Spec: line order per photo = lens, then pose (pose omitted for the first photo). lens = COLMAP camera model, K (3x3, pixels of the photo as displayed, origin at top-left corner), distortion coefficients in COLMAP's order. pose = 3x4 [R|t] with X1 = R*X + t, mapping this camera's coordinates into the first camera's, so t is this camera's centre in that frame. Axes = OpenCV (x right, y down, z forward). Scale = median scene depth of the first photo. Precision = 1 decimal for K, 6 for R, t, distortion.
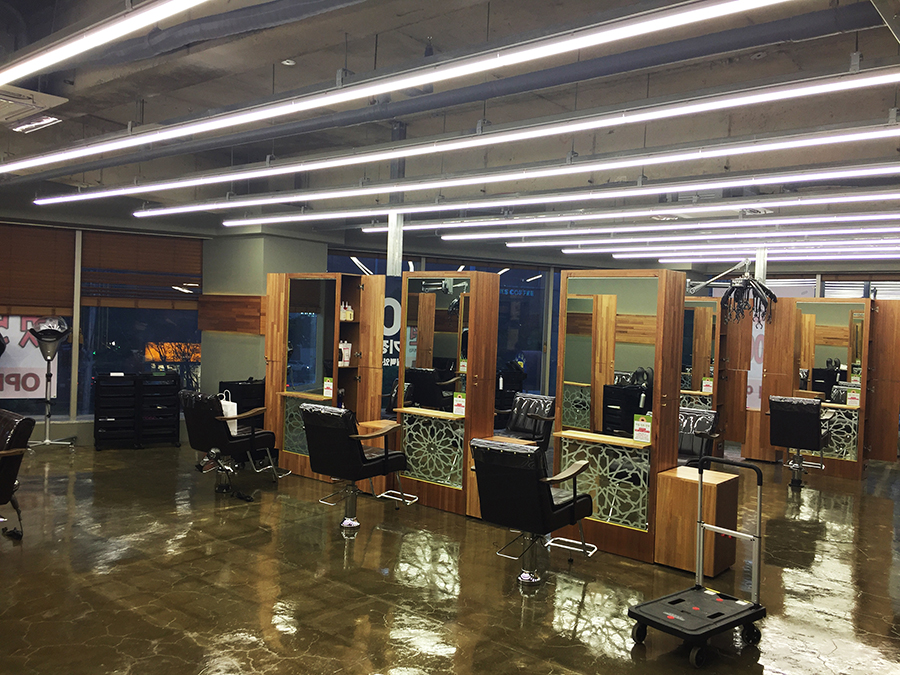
lens RADIAL K [[767.8, 0, 449.0], [0, 767.8, 329.5], [0, 0, 1]] dist [0.067964, -0.062283]
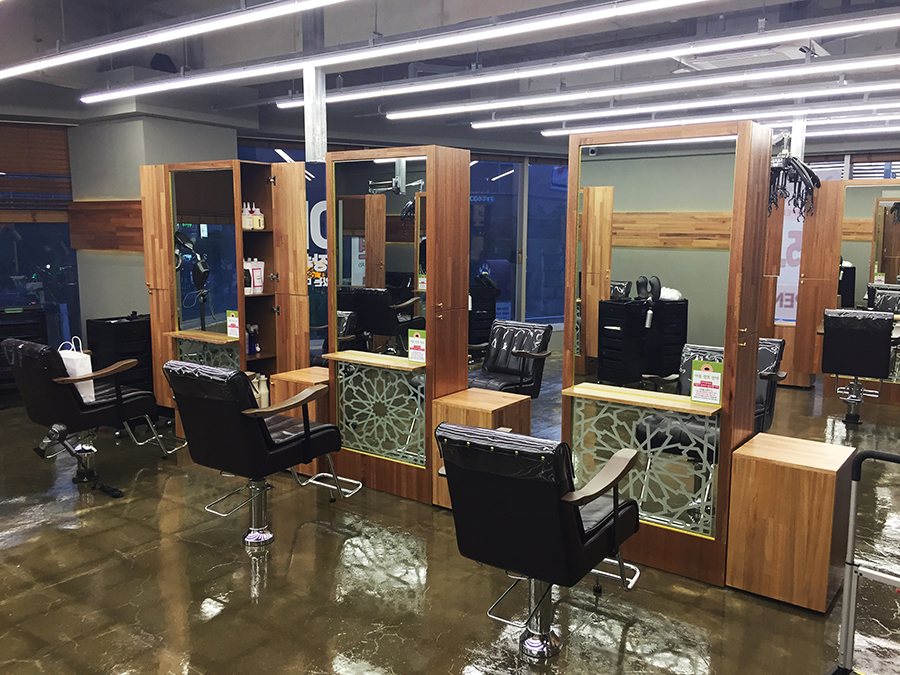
lens RADIAL K [[767.8, 0, 450.5], [0, 767.8, 329.7], [0, 0, 1]] dist [0.067964, -0.062283]
pose [[0.997891, -0.040607, 0.050647, 0.007730], [0.034421, 0.992473, 0.117530, 0.002826], [-0.055039, -0.115539, 0.991777, 0.273231]]
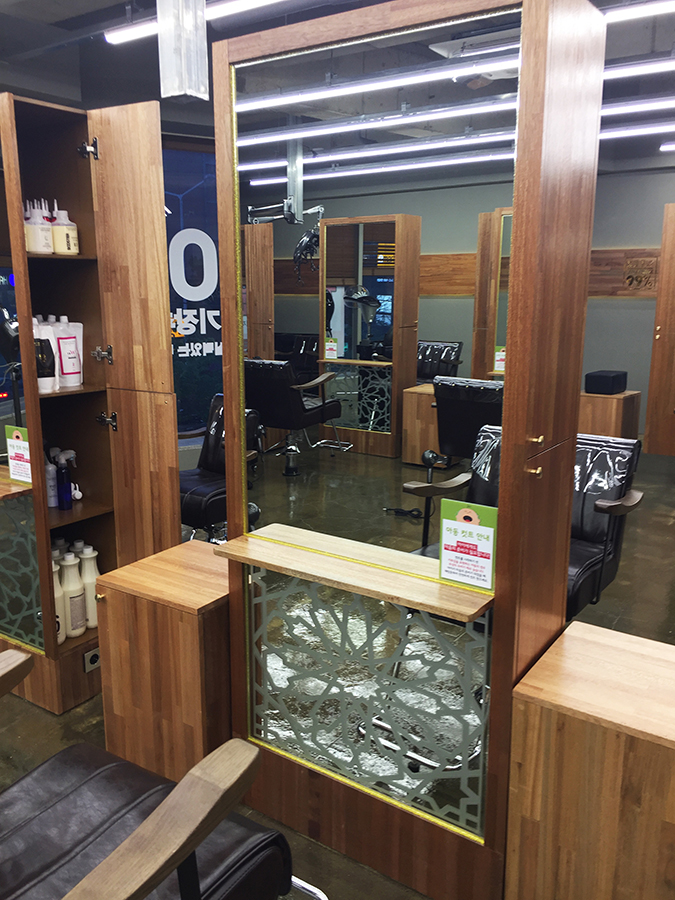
lens RADIAL K [[767.8, 0, 344.1], [0, 767.8, 446.6], [0, 0, 1]] dist [0.067964, -0.062283]
pose [[0.994411, -0.056911, 0.088925, -0.041955], [0.038571, 0.979888, 0.195787, 0.009153], [-0.098279, -0.191263, 0.976606, 0.634785]]
